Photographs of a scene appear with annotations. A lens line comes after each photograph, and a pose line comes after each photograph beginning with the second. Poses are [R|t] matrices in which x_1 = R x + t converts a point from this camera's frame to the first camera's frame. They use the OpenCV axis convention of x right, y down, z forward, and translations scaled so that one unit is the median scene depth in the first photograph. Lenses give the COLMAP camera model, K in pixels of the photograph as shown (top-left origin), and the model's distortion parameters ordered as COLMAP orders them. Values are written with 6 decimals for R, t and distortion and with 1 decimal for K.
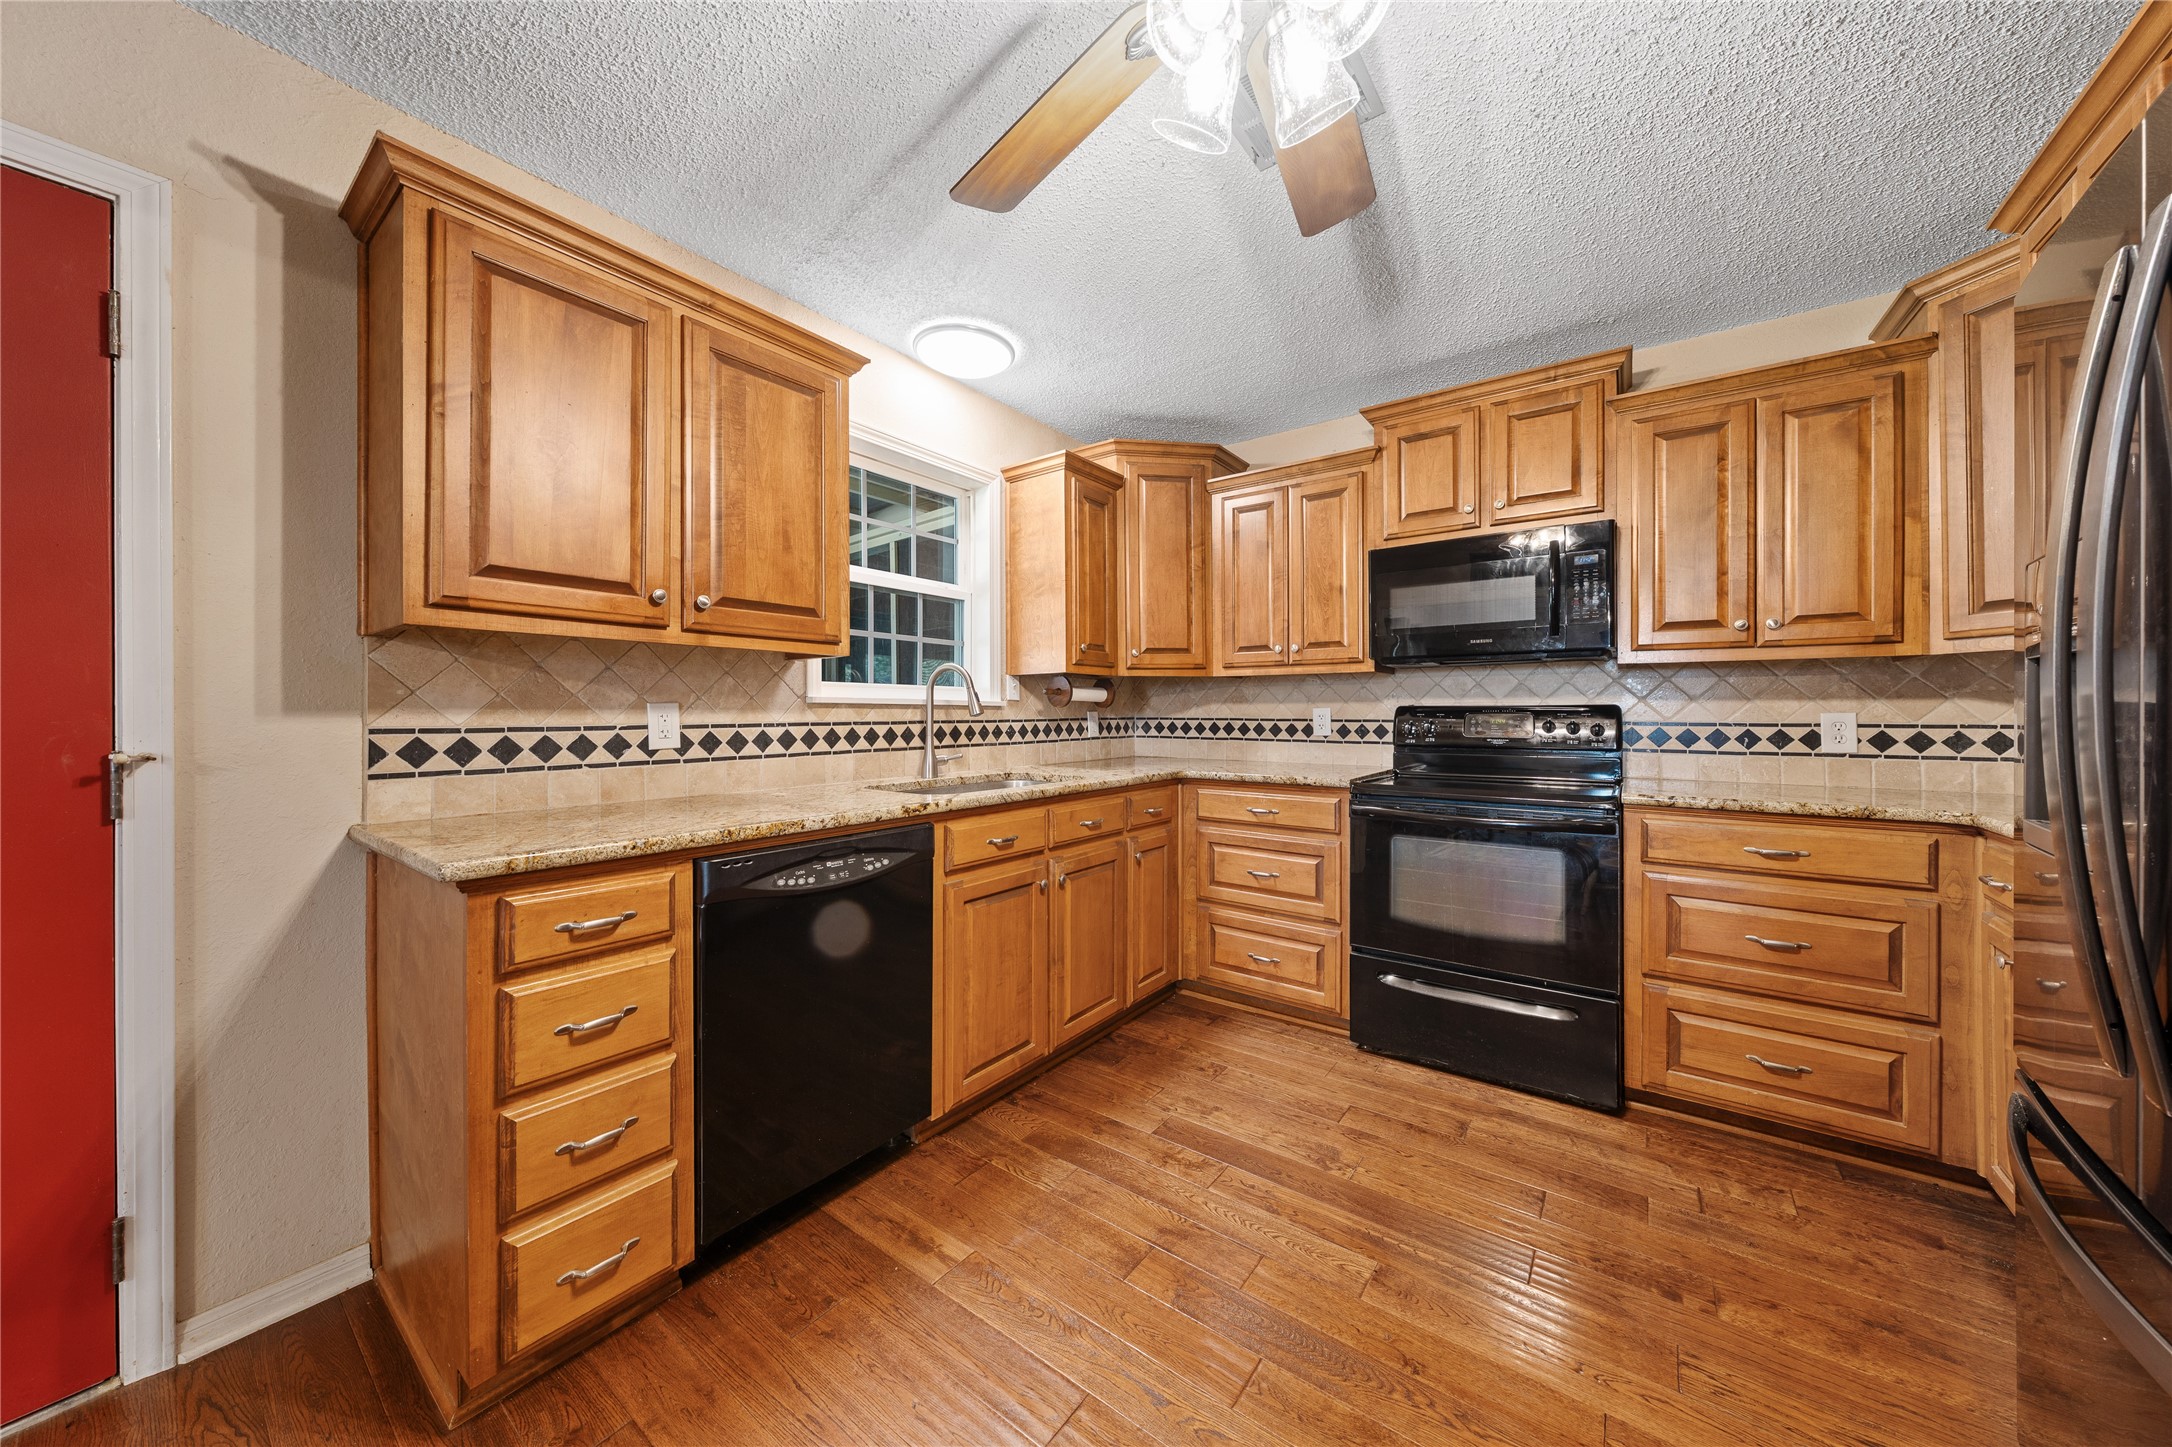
lens RADIAL K [[739.9, 0, 1093.3], [0, 739.9, 710.0], [0, 0, 1]] dist [-0.001321, -0.000255]
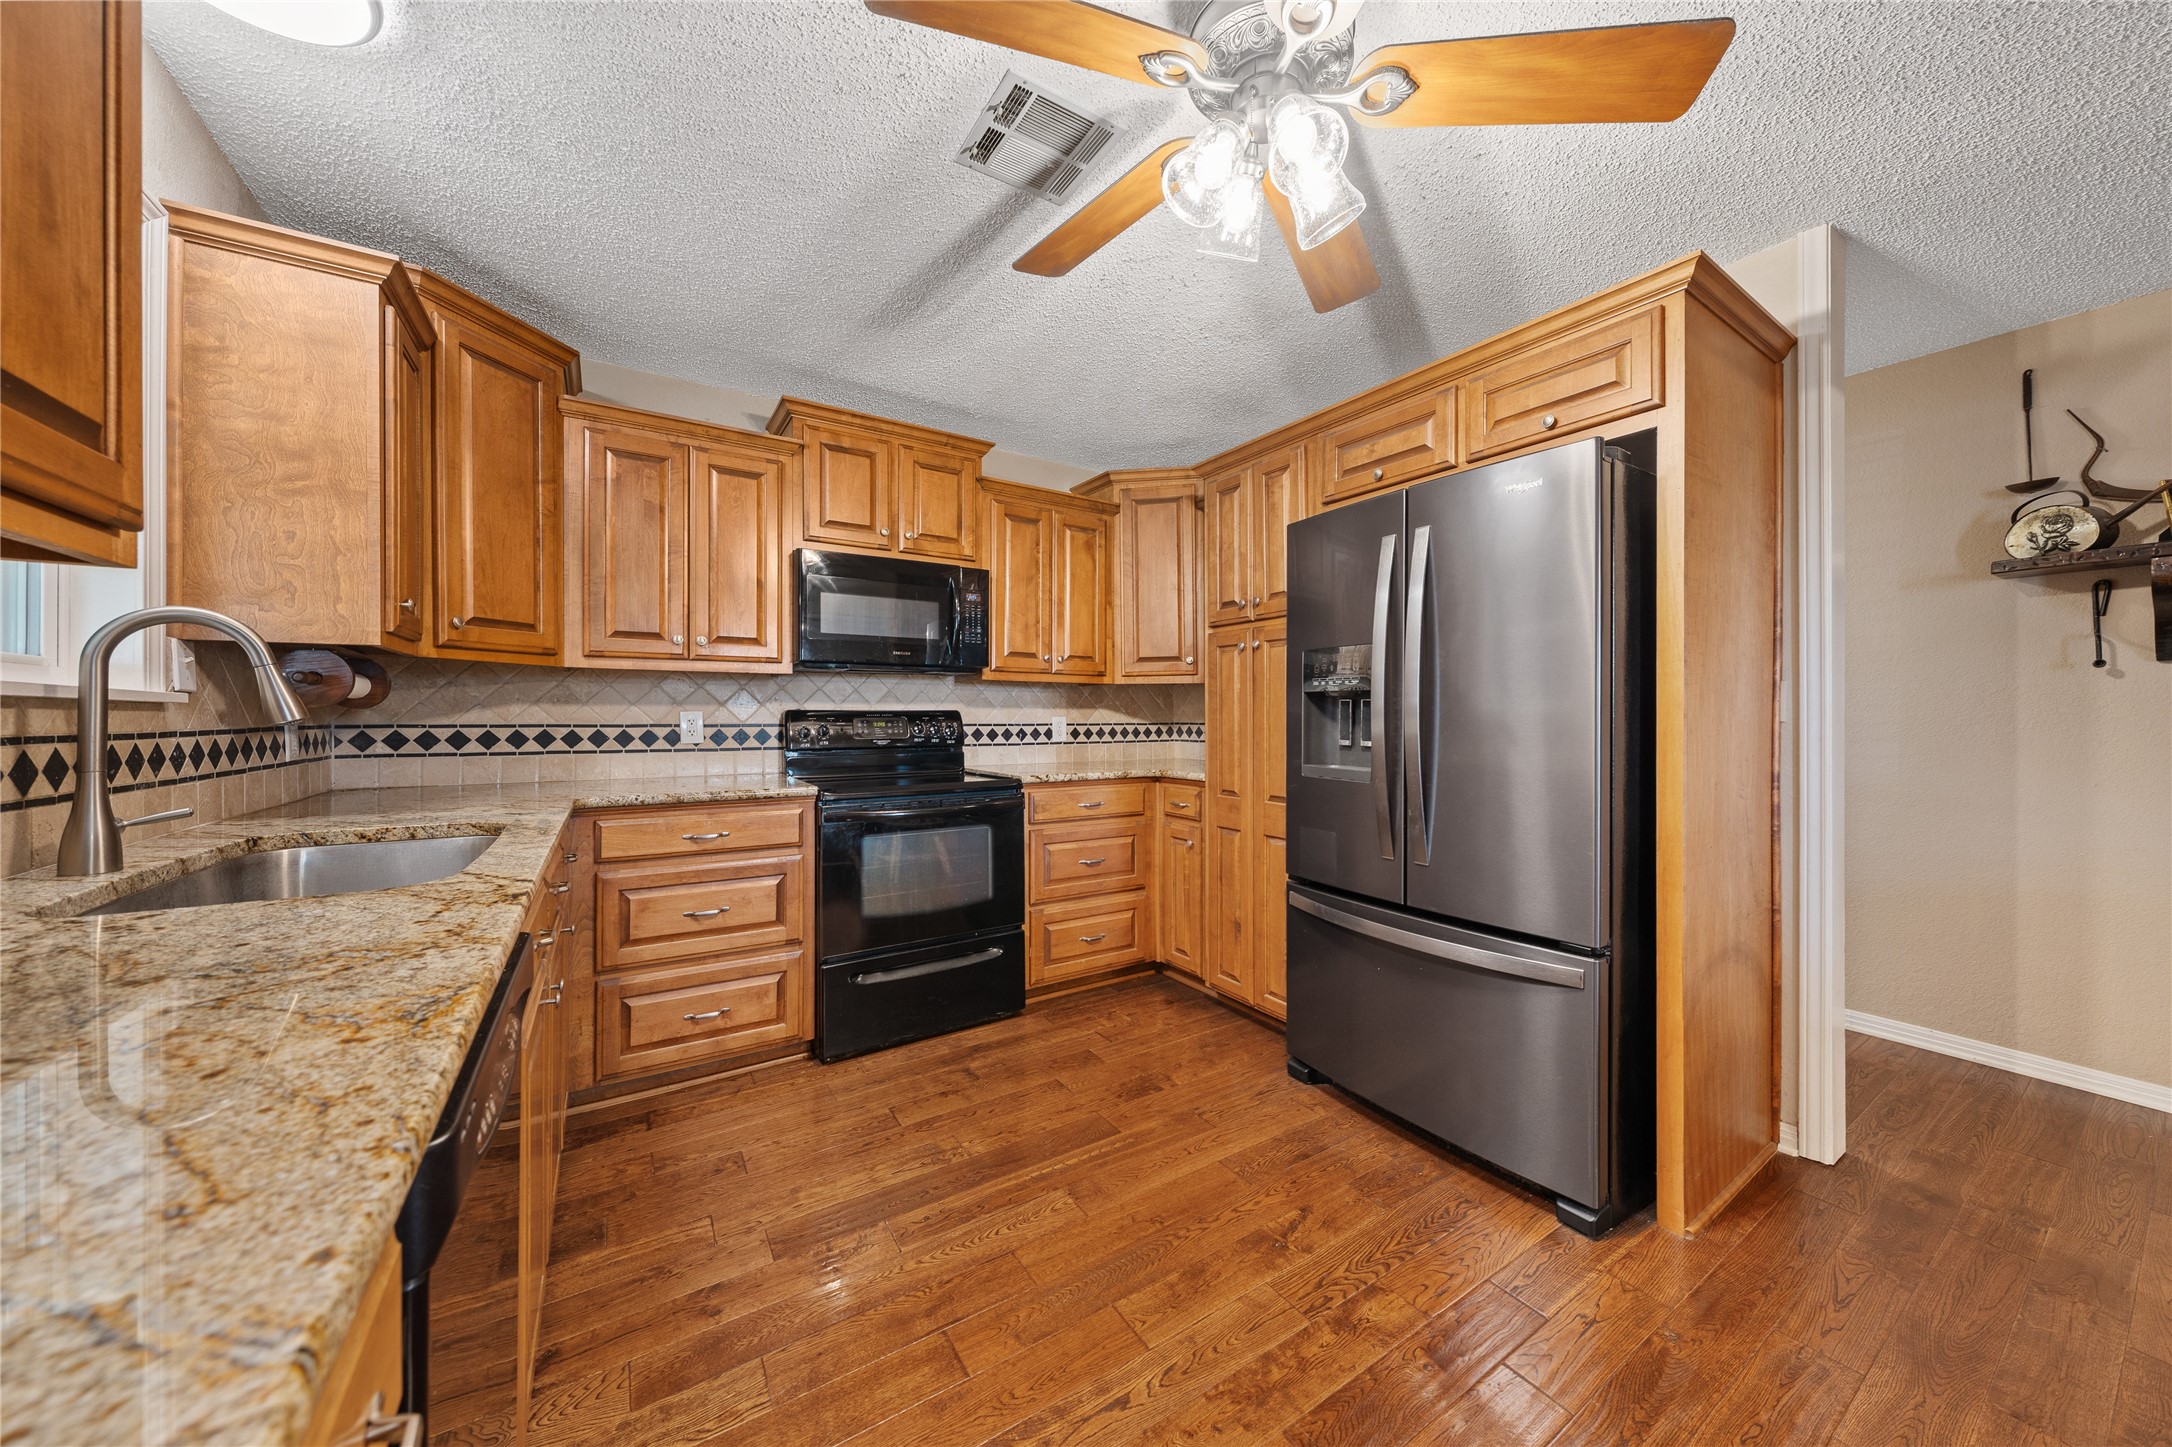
lens RADIAL K [[736.2, 0, 1089.4], [0, 736.2, 712.4], [0, 0, 1]] dist [-0.001035, -0.000173]
pose [[0.355133, 0.005058, 0.934802, -0.441021], [-0.003398, 0.999986, -0.004120, 0.000662], [-0.934810, -0.001713, 0.355145, 0.350883]]
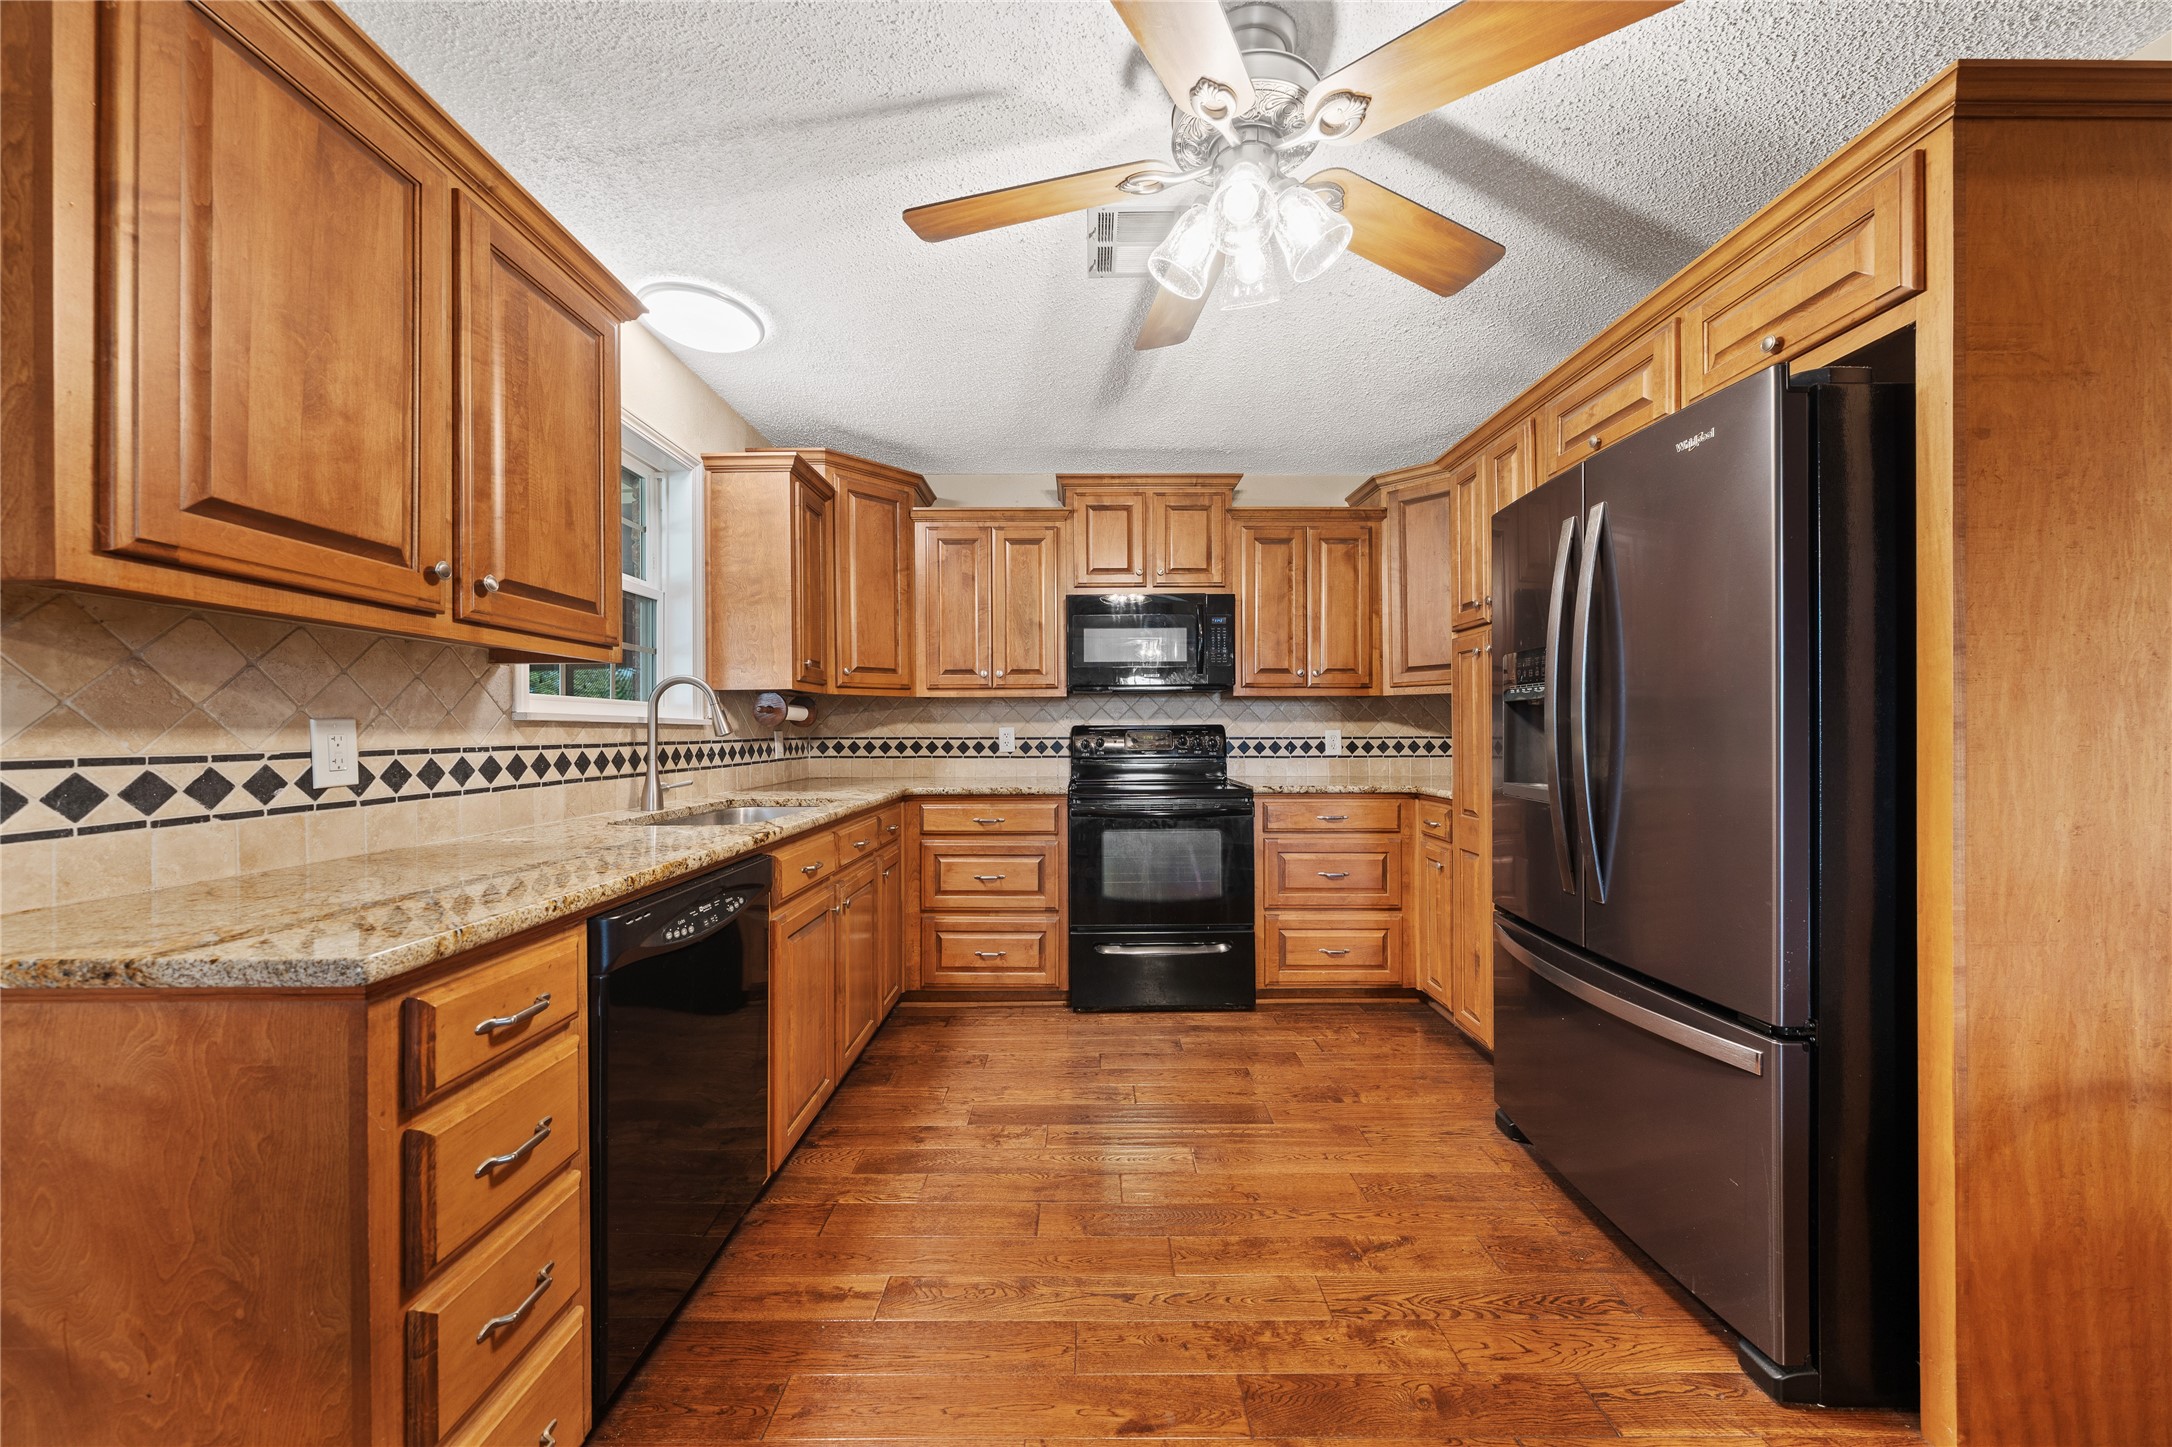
lens RADIAL K [[736.0, 0, 1090.5], [0, 736.0, 727.3], [0, 0, 1]] dist [-0.000567, -0.000169]
pose [[0.802332, -0.000103, 0.596878, -0.346454], [0.002293, 0.999993, -0.002909, 0.001234], [-0.596873, 0.003703, 0.802327, 0.032185]]
